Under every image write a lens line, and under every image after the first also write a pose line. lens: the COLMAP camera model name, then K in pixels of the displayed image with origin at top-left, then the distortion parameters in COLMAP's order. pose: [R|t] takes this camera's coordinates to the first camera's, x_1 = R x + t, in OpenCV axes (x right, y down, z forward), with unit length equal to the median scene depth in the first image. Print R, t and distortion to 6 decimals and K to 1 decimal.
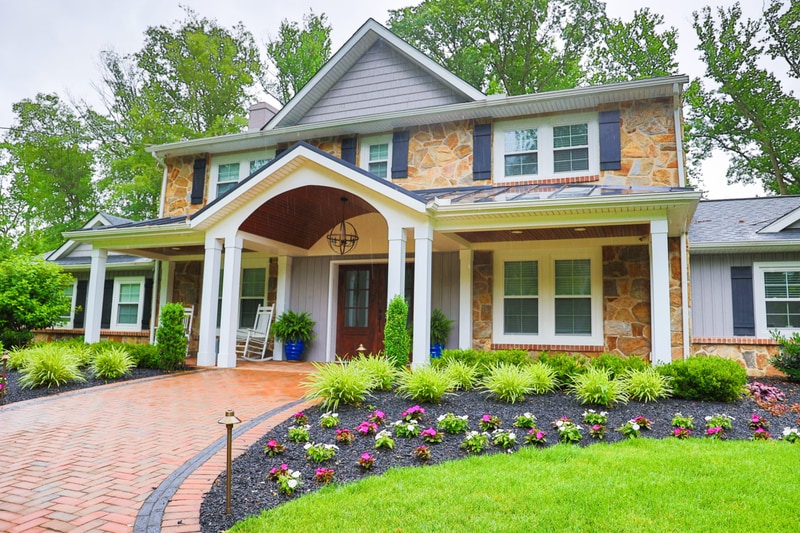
lens RADIAL K [[574.6, 0, 404.2], [0, 574.6, 268.5], [0, 0, 1]] dist [-0.058152, 0.036197]
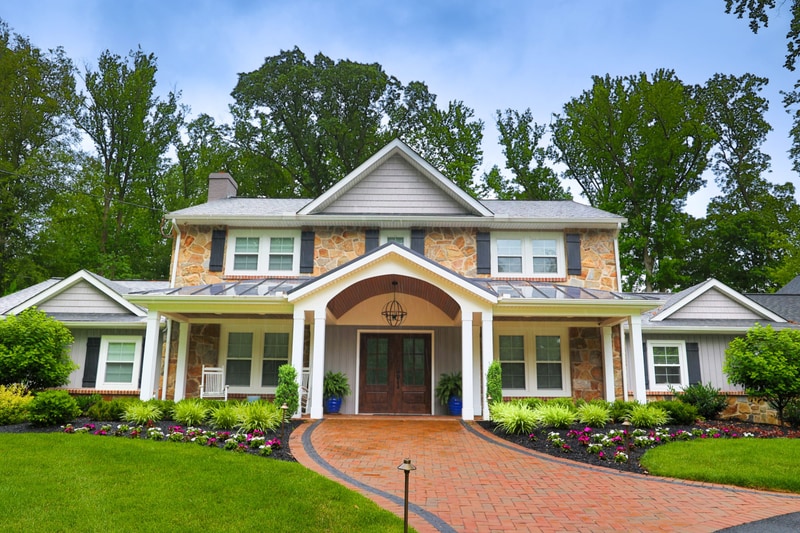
lens RADIAL K [[609.2, 0, 399.0], [0, 609.2, 268.6], [0, 0, 1]] dist [-0.045435, -0.000444]
pose [[0.930004, 0.067583, 0.361281, -0.455196], [-0.032033, 0.994113, -0.103505, -0.009934], [-0.366150, 0.084687, 0.926694, -0.203322]]
